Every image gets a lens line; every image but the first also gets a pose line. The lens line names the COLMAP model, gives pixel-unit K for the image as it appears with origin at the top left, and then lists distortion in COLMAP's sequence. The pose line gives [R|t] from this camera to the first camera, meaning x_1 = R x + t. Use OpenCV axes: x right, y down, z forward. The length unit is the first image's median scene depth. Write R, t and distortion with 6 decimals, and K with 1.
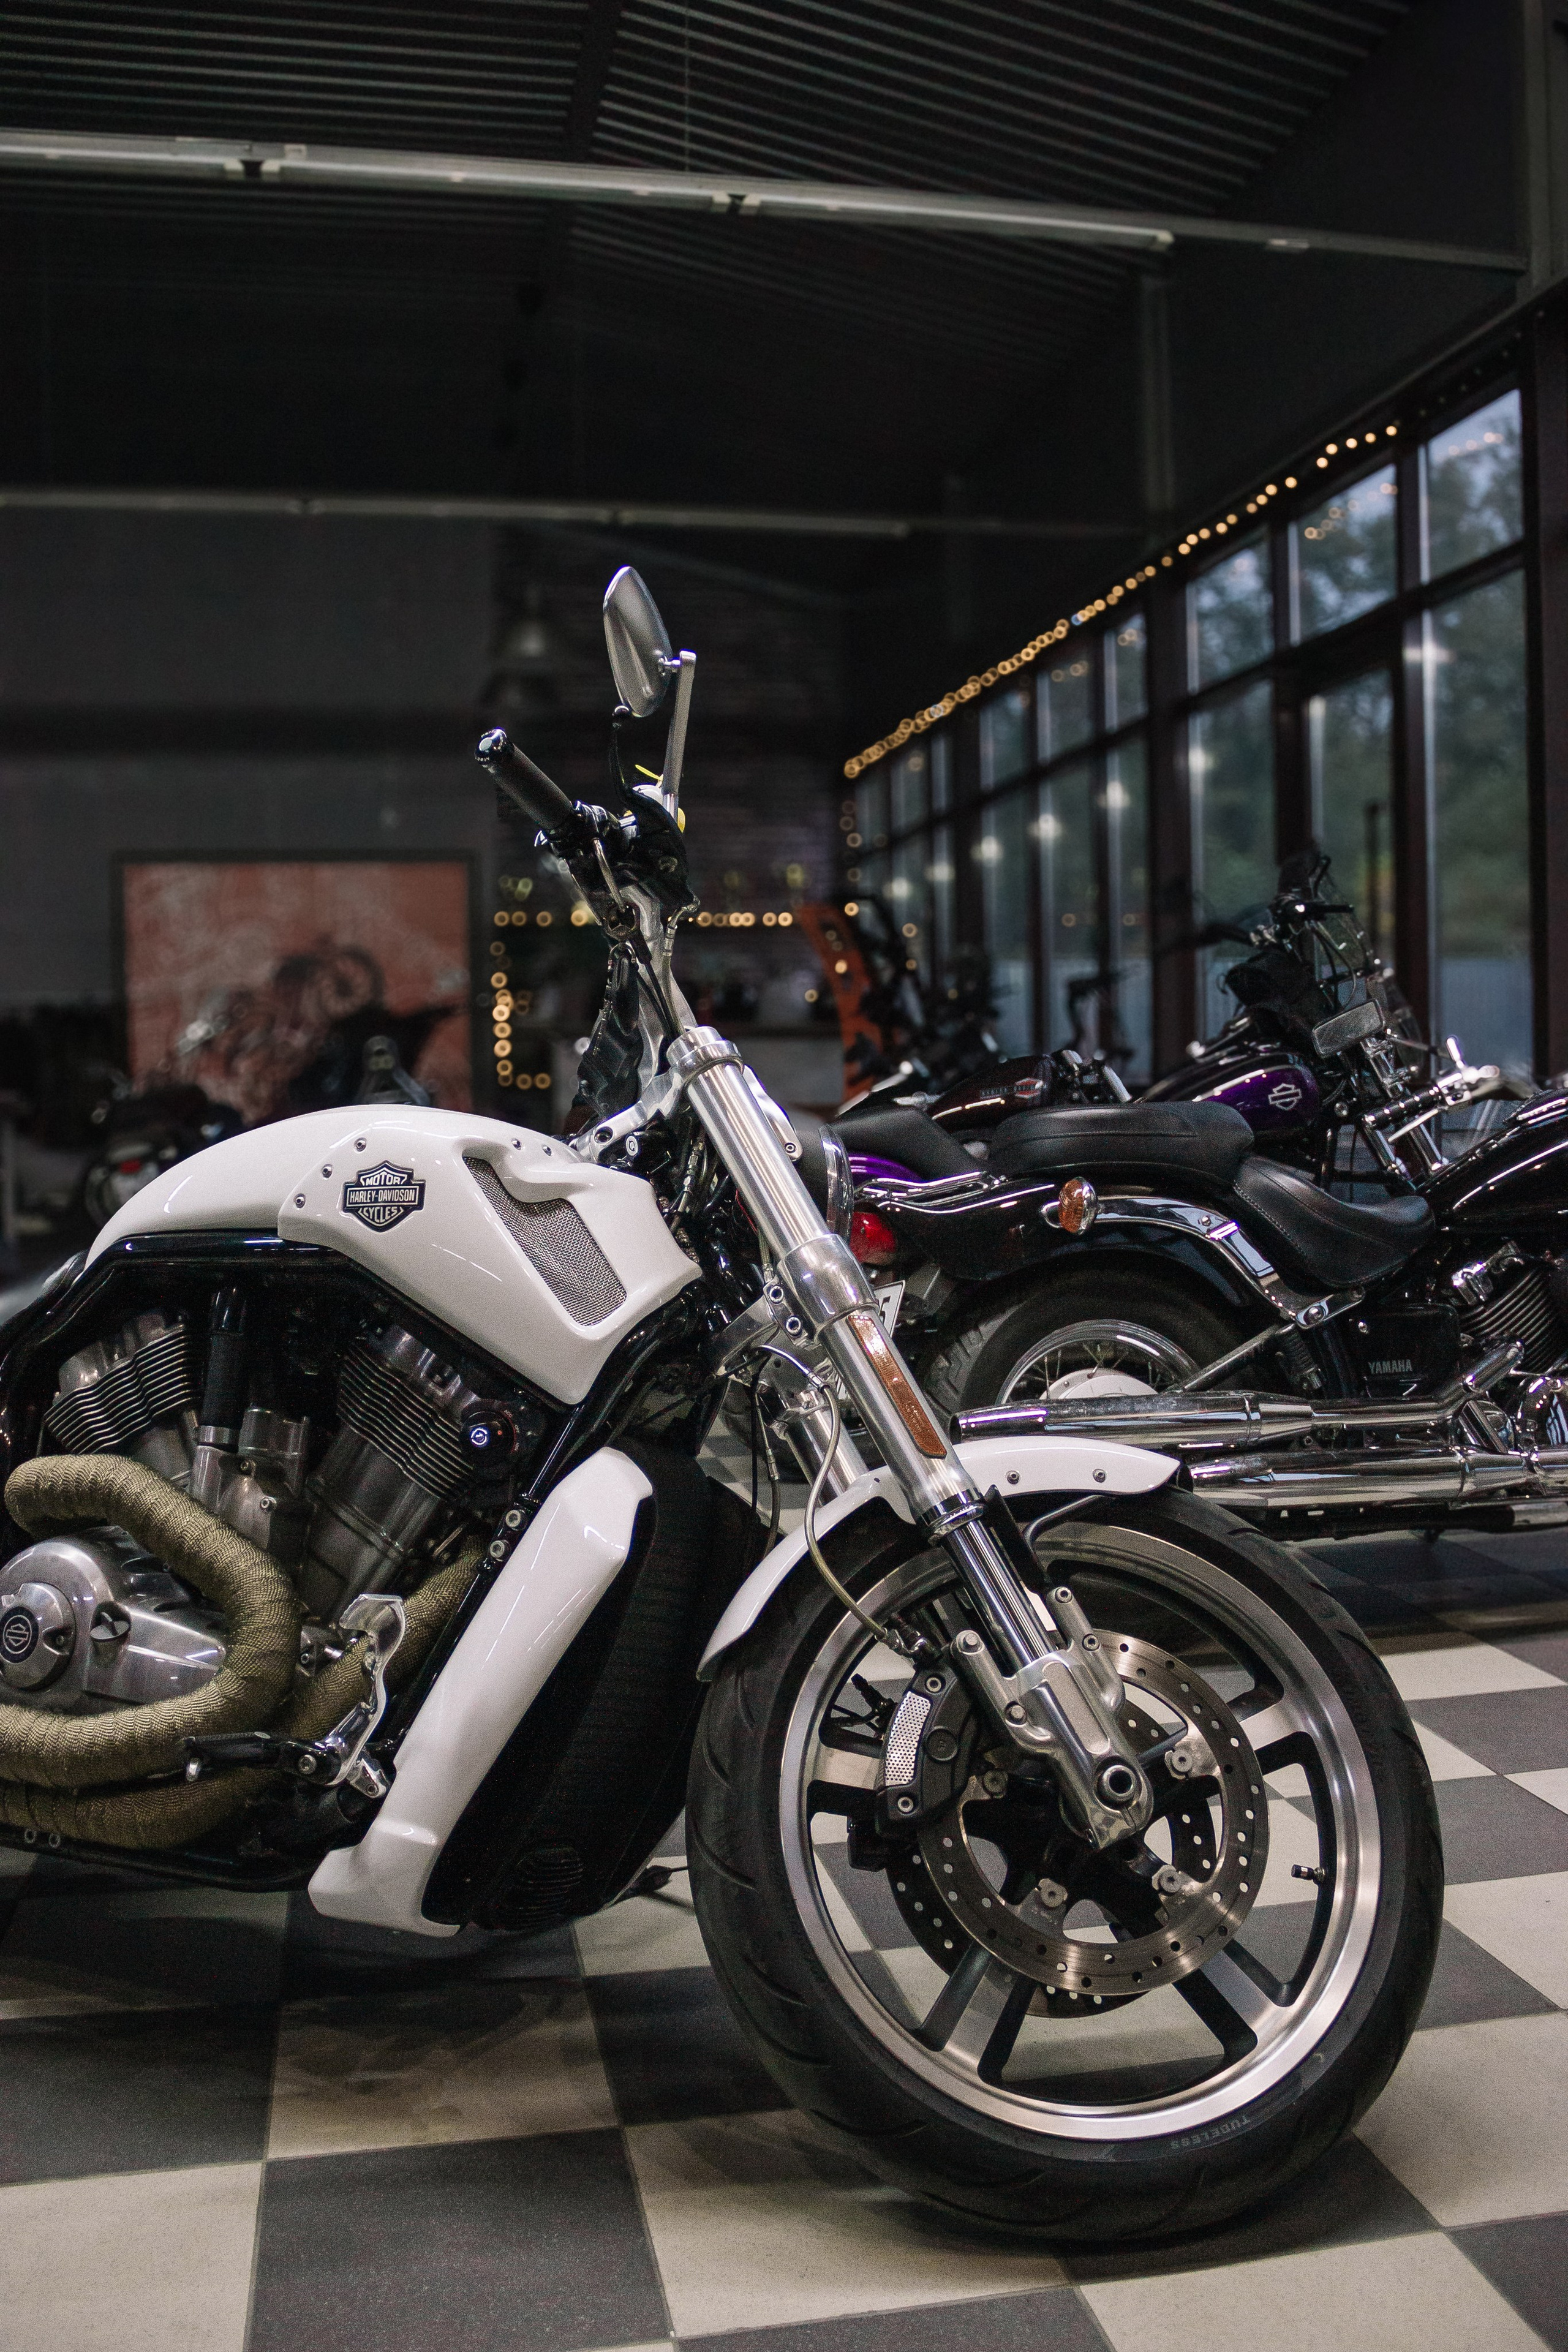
lens RADIAL K [[1958.0, 0, 746.5], [0, 1958.0, 1186.3], [0, 0, 1]] dist [-0.163722, 0.131759]
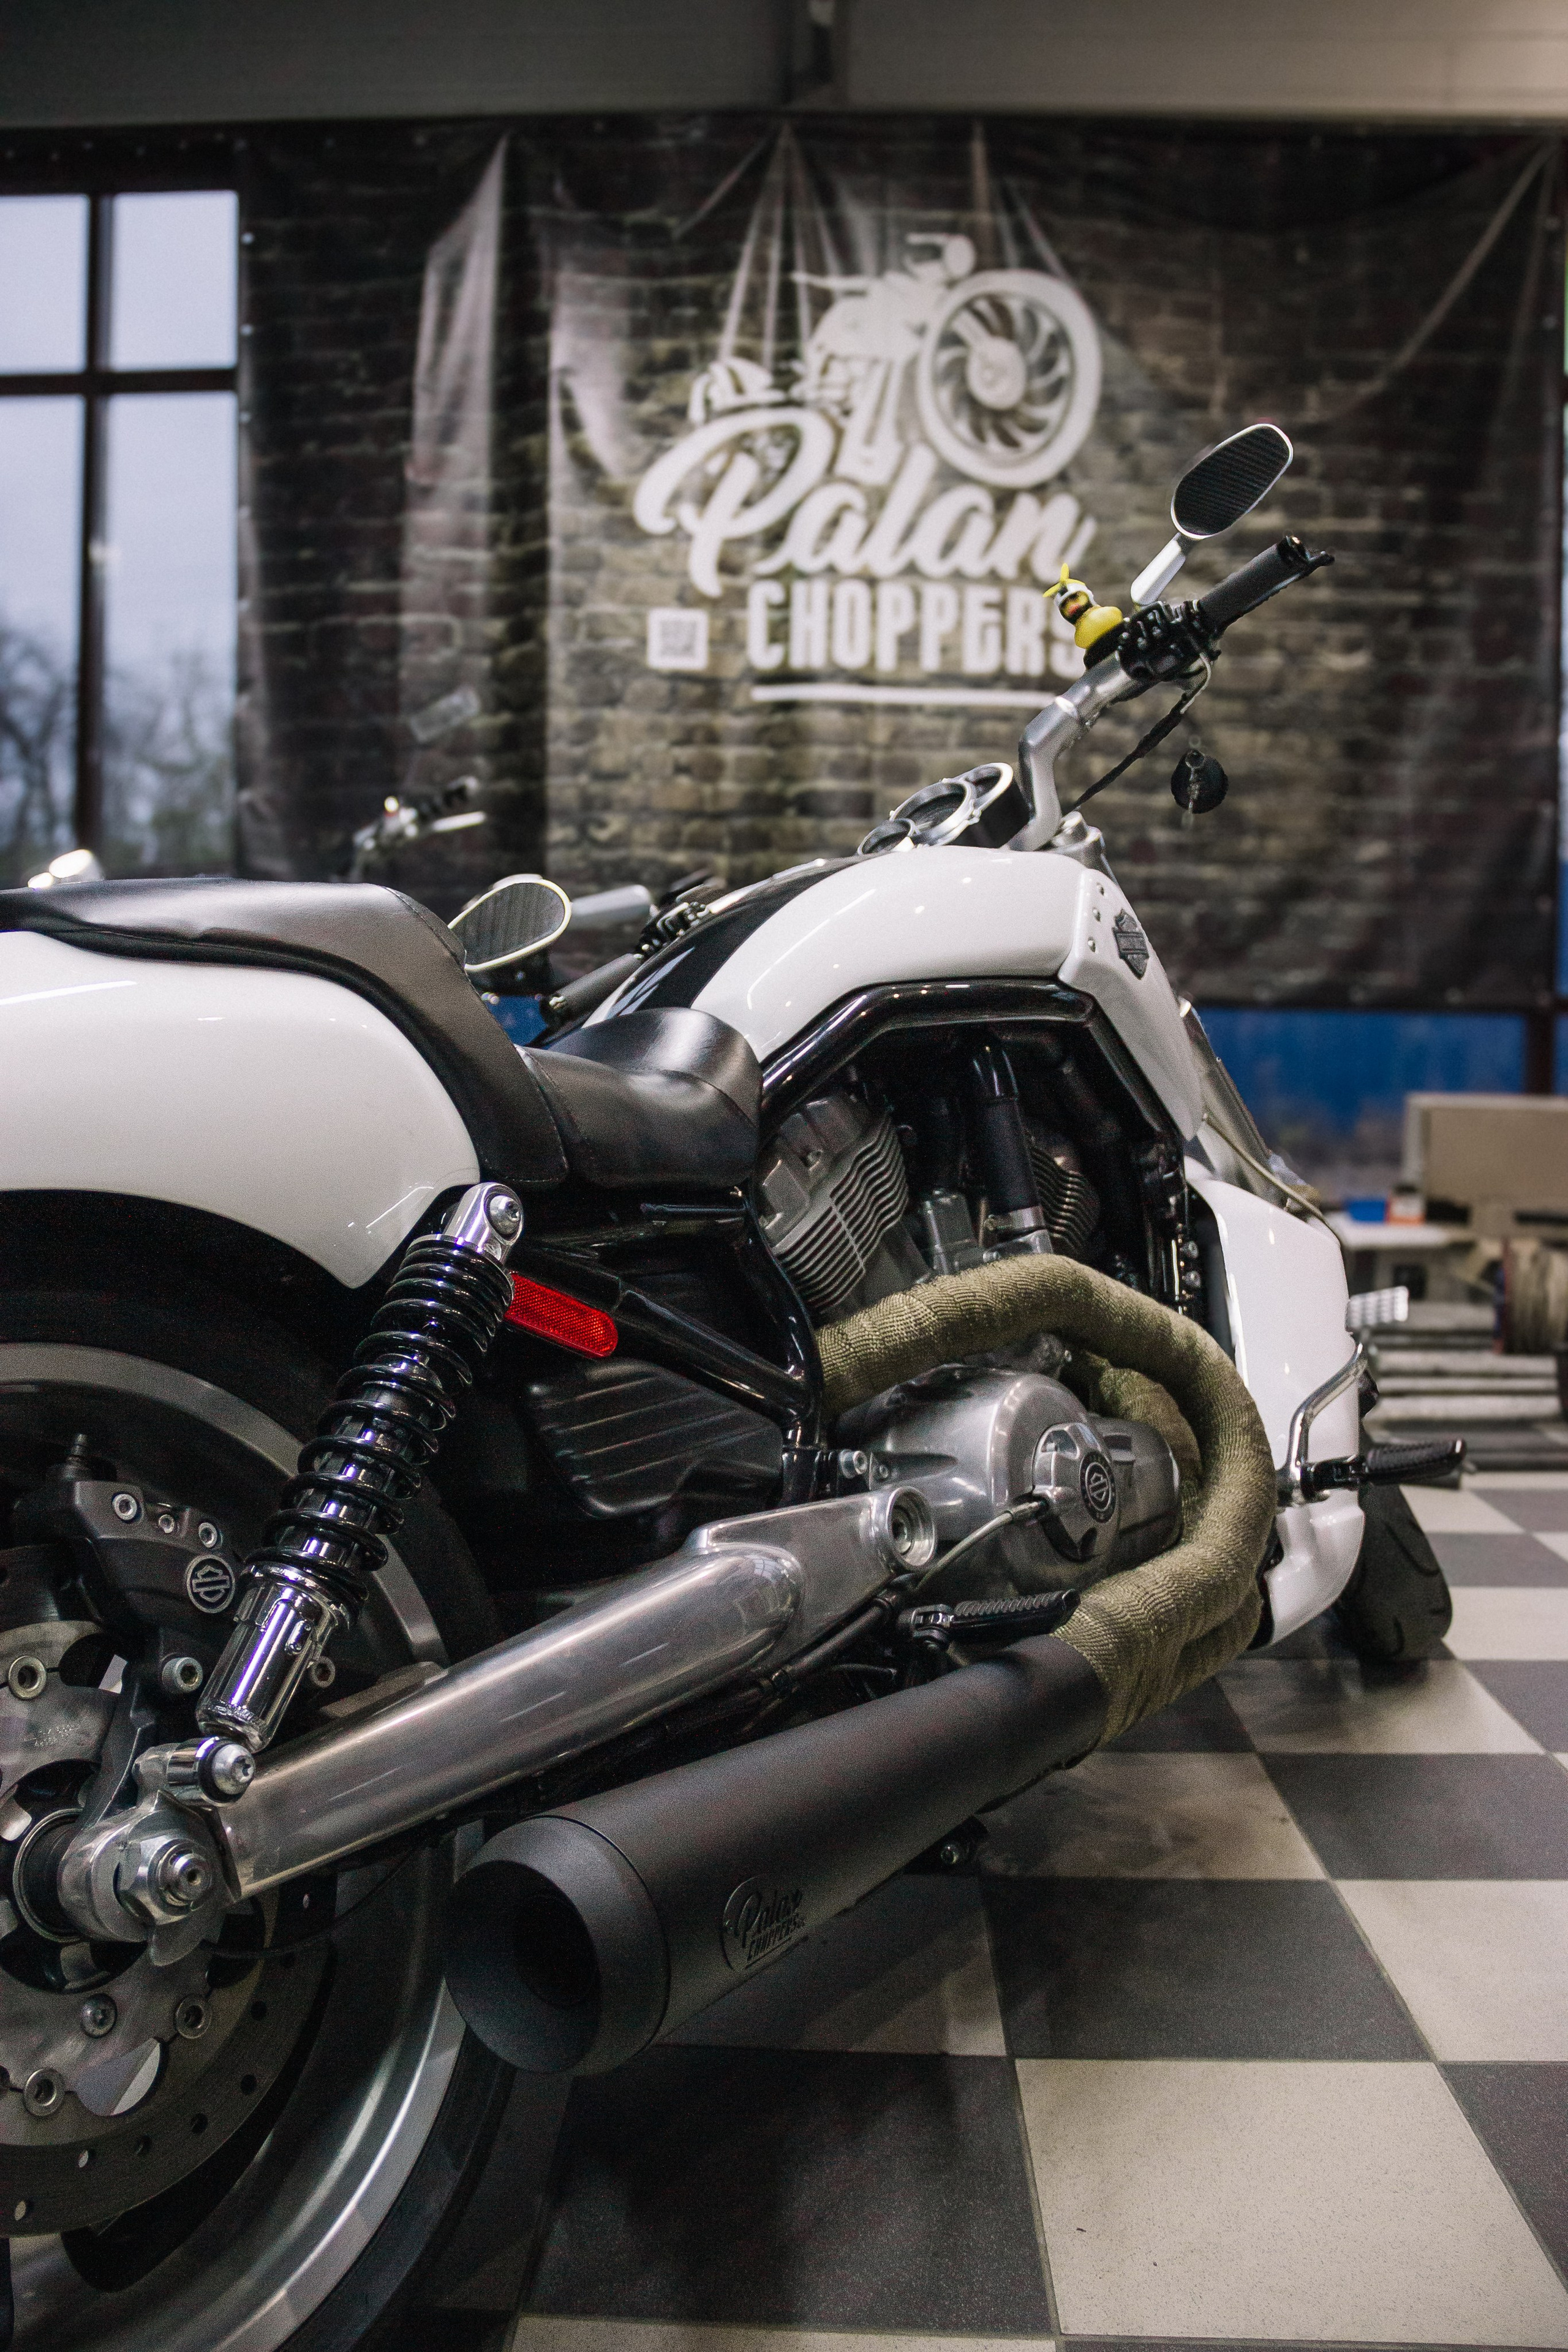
lens RADIAL K [[1902.2, 0, 784.0], [0, 1902.2, 1176.0], [0, 0, 1]] dist [-0.174782, 0.120205]
pose [[0.226718, -0.050129, 0.972670, -1.124120], [0.025157, 0.998643, 0.045604, 0.071451], [-0.973636, 0.014130, 0.227671, 0.928117]]
